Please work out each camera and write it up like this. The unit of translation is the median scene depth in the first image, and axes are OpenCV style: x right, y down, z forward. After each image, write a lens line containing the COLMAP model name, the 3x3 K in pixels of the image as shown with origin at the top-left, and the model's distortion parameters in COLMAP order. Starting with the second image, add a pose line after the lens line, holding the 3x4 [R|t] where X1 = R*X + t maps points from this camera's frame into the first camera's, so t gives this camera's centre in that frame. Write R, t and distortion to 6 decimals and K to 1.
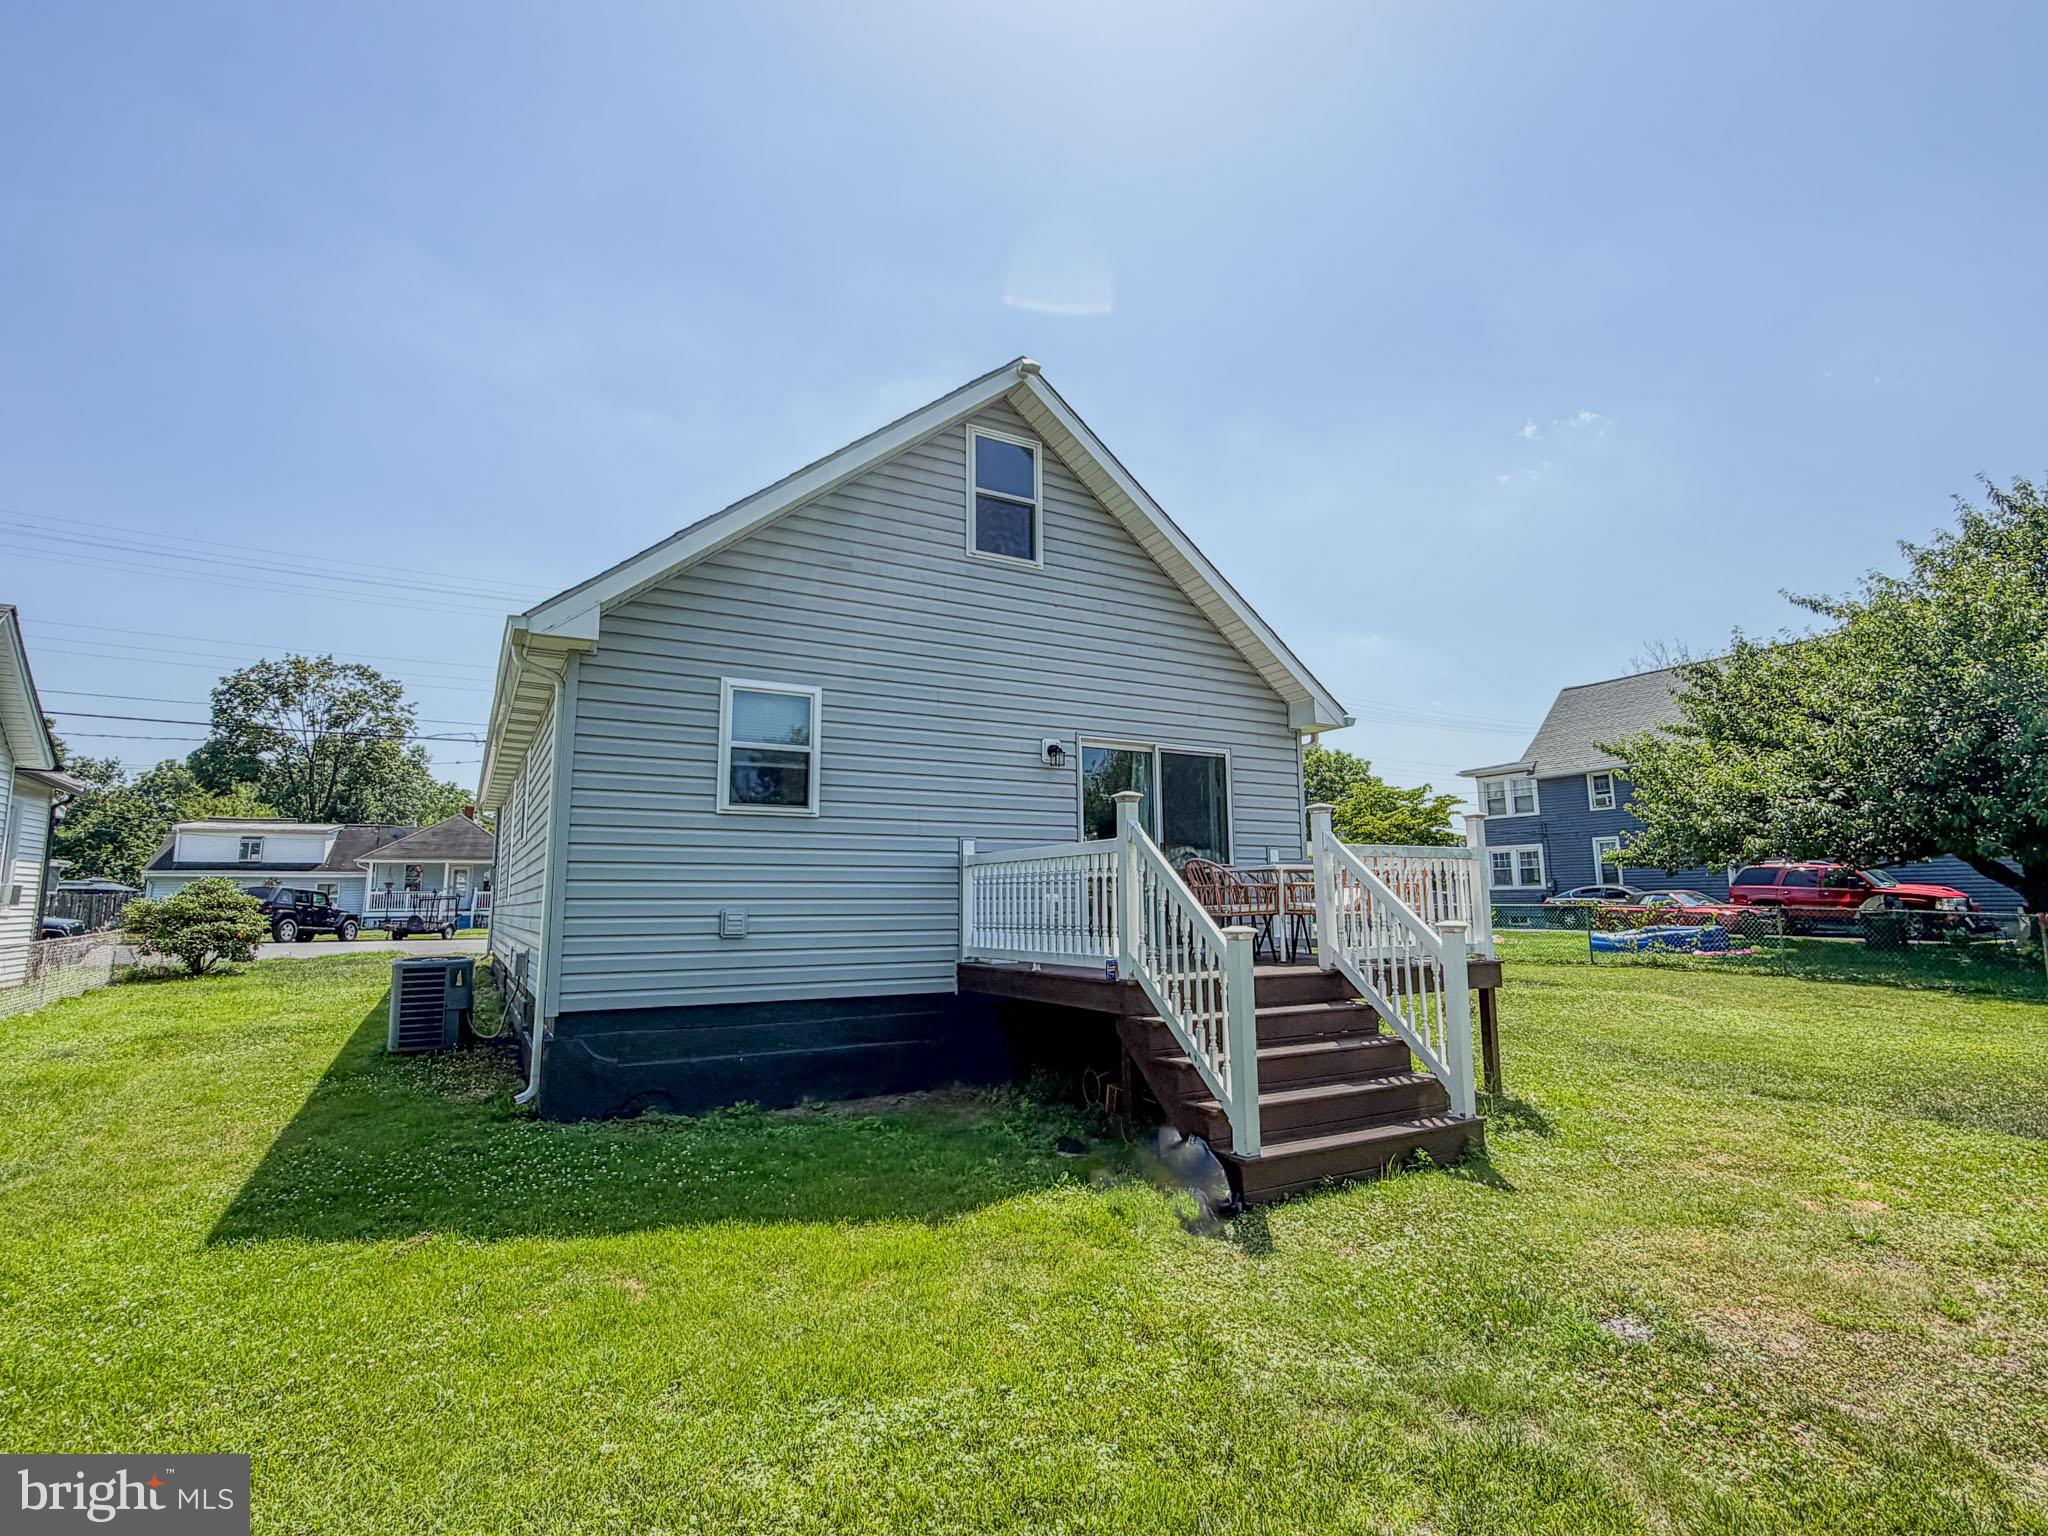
lens RADIAL K [[1013.7, 0, 1026.6], [0, 1013.7, 751.0], [0, 0, 1]] dist [-0.002975, -0.000240]
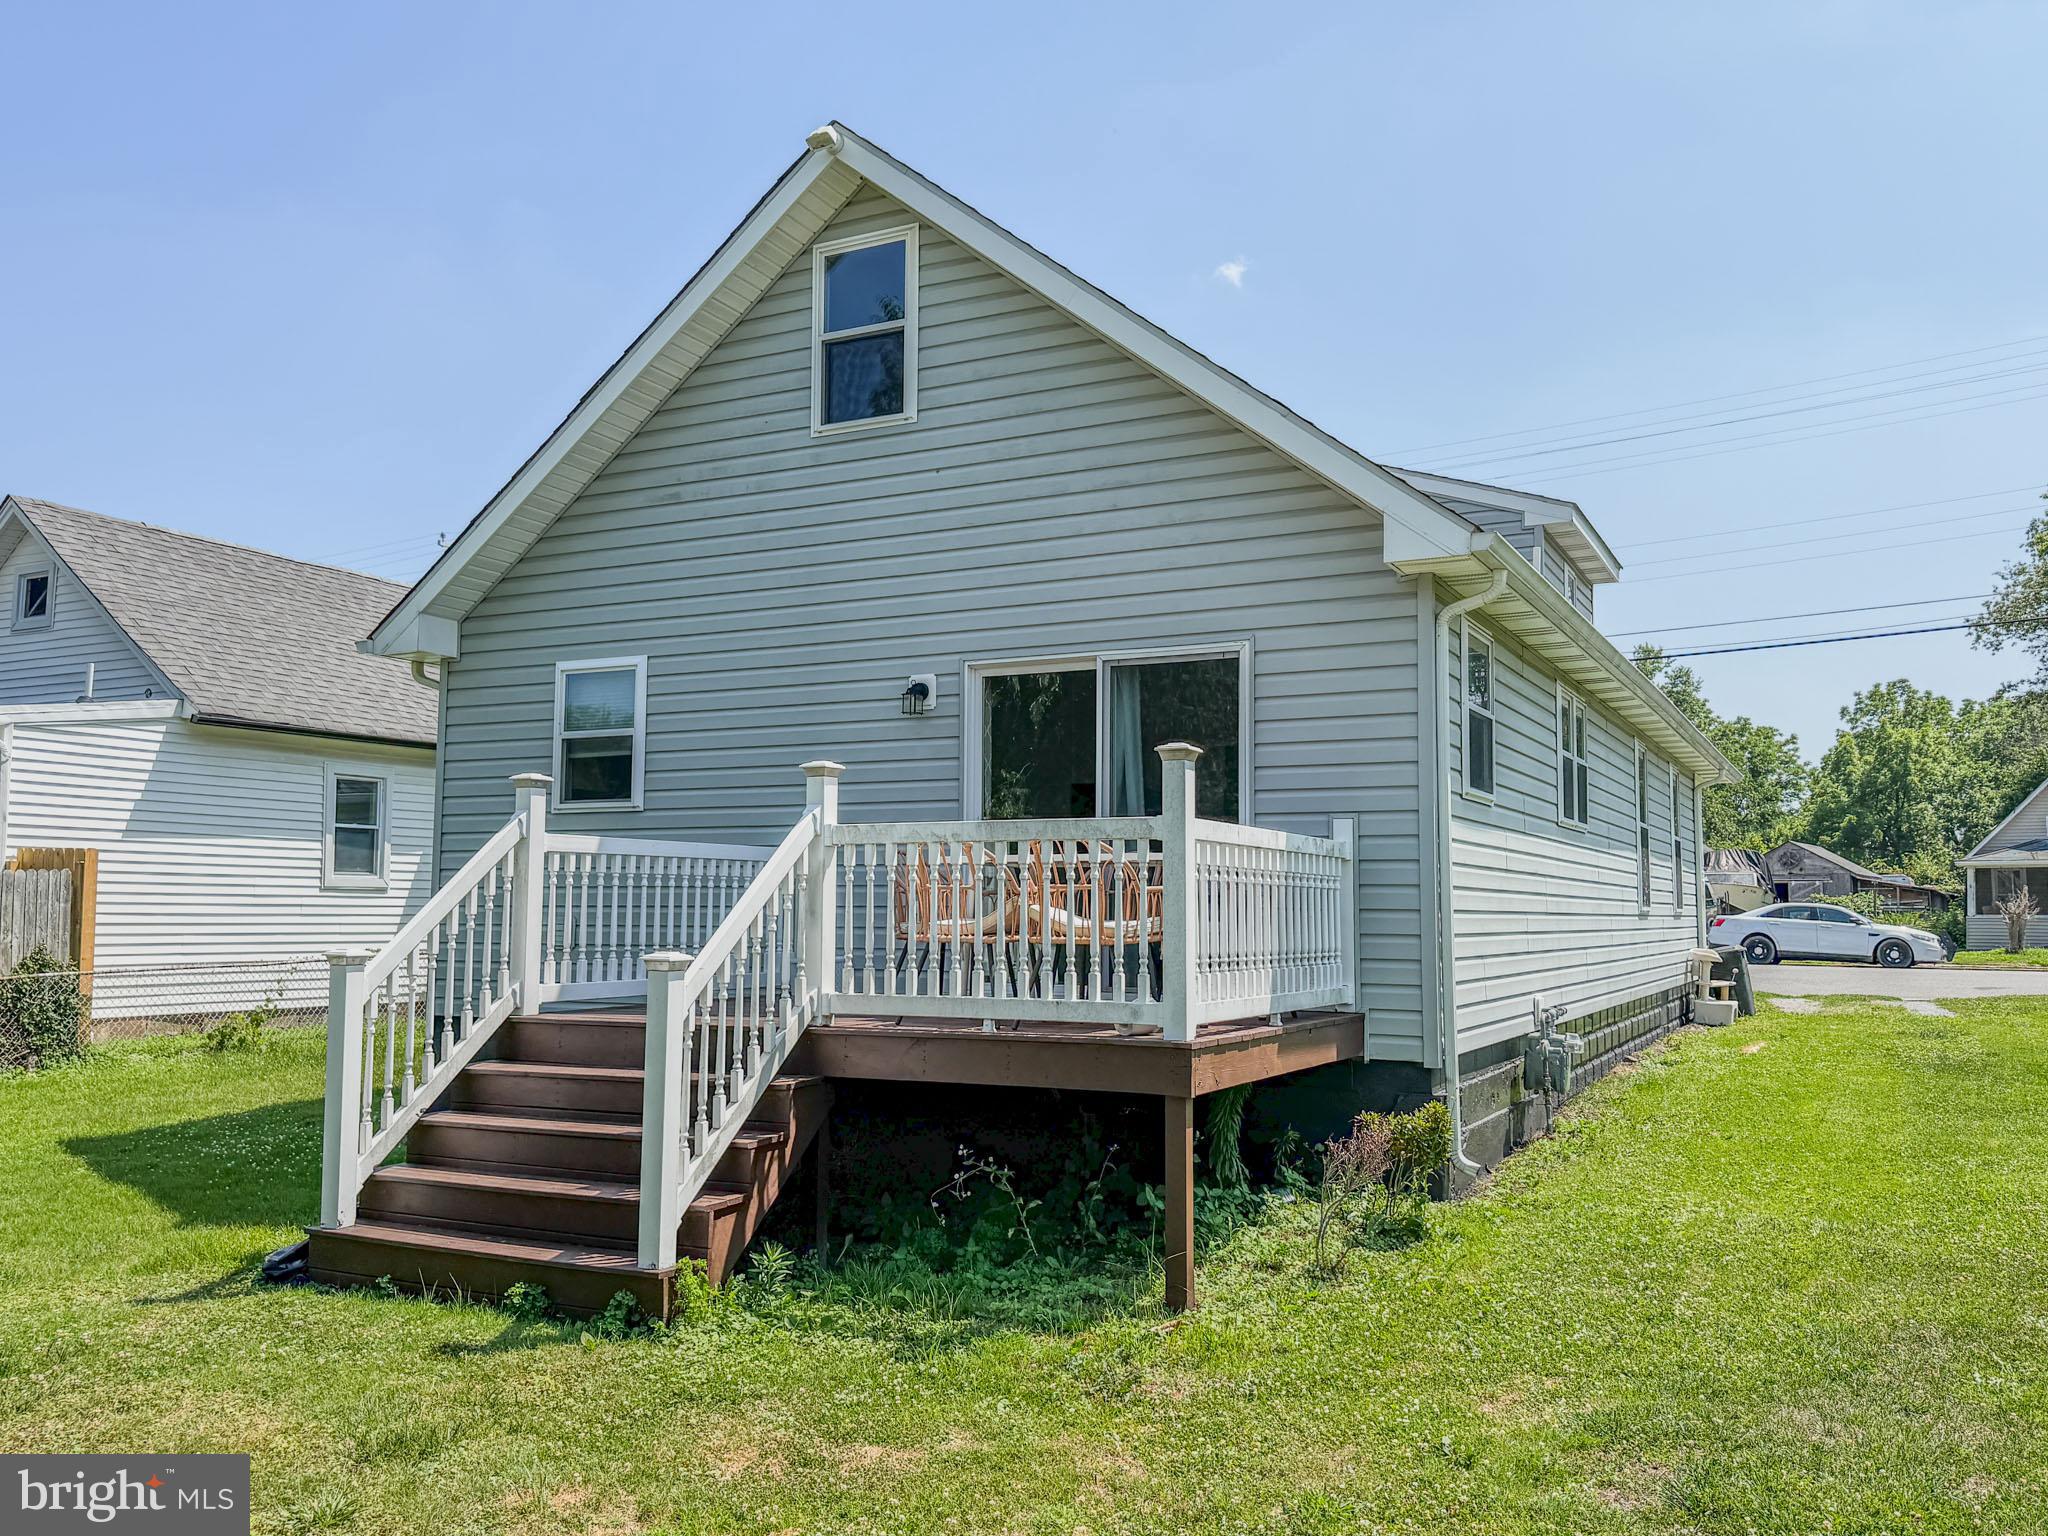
lens RADIAL K [[1645.6, 0, 1024.0], [0, 1645.6, 768.0], [0, 0, 1]] dist [0.103518, -0.002883]
pose [[0.543614, -0.061769, -0.837059, 0.977979], [0.118889, 0.992900, 0.003942, 0.054306], [0.830873, -0.101660, 0.547098, 0.445266]]
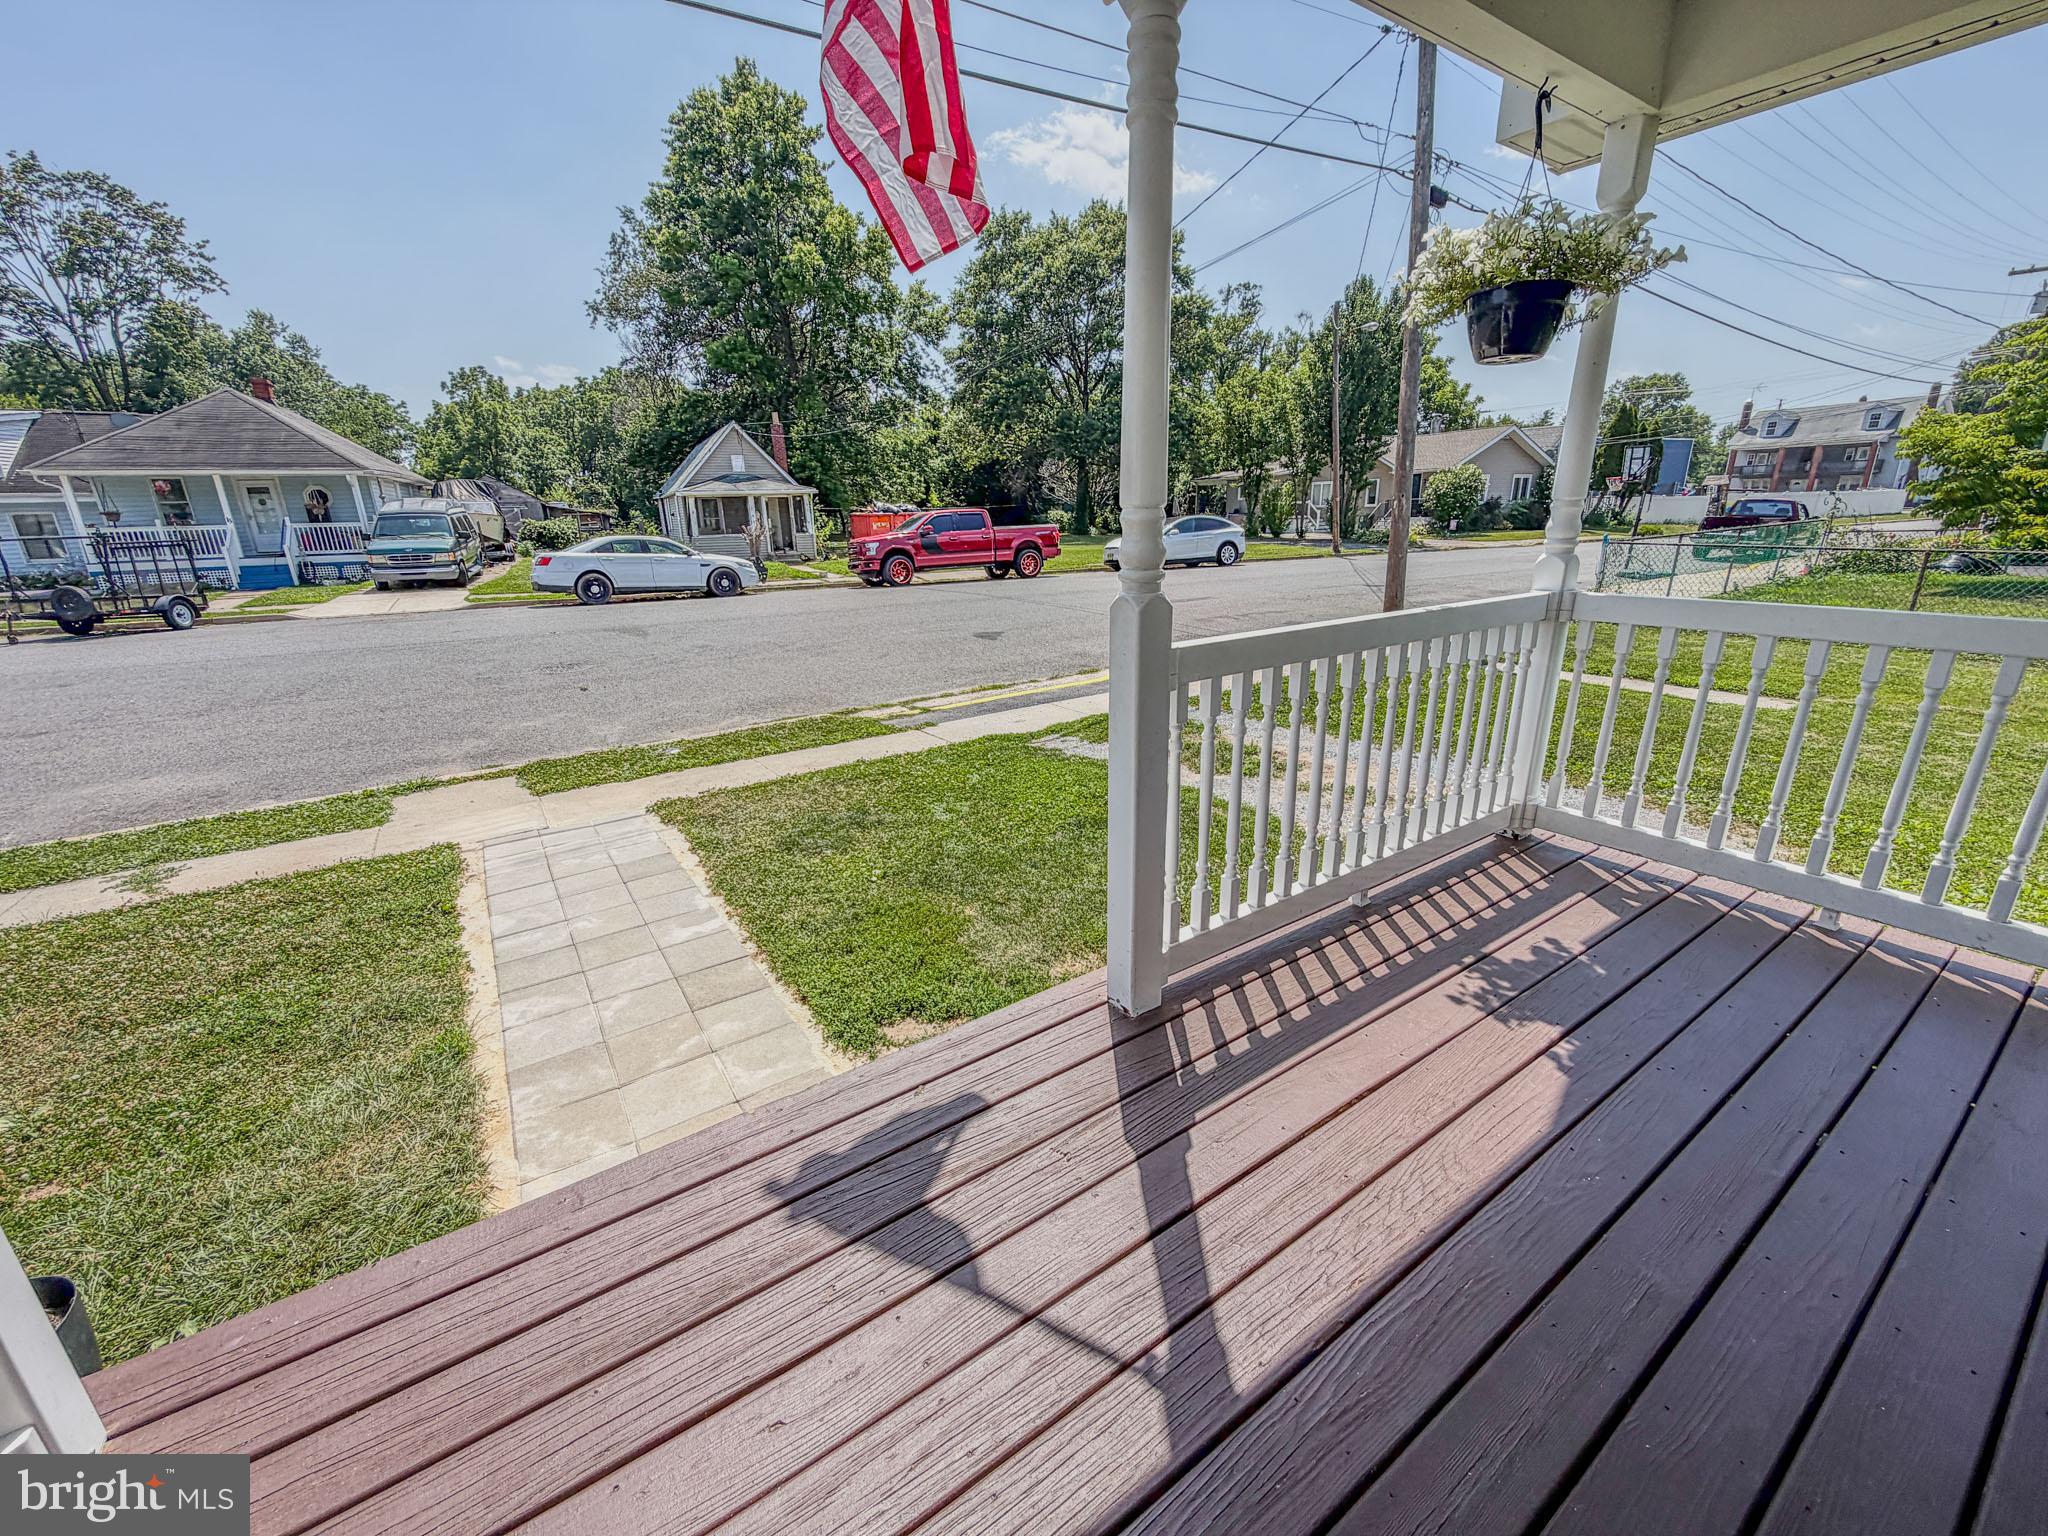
lens RADIAL K [[811.7, 0, 1017.3], [0, 811.7, 765.1], [0, 0, 1]] dist [0.000516, 0.000143]
pose [[0.996925, -0.037169, 0.068991, -0.680119], [0.003134, 0.898571, 0.438817, 0.263242], [-0.078304, -0.437251, 0.895924, 2.172189]]
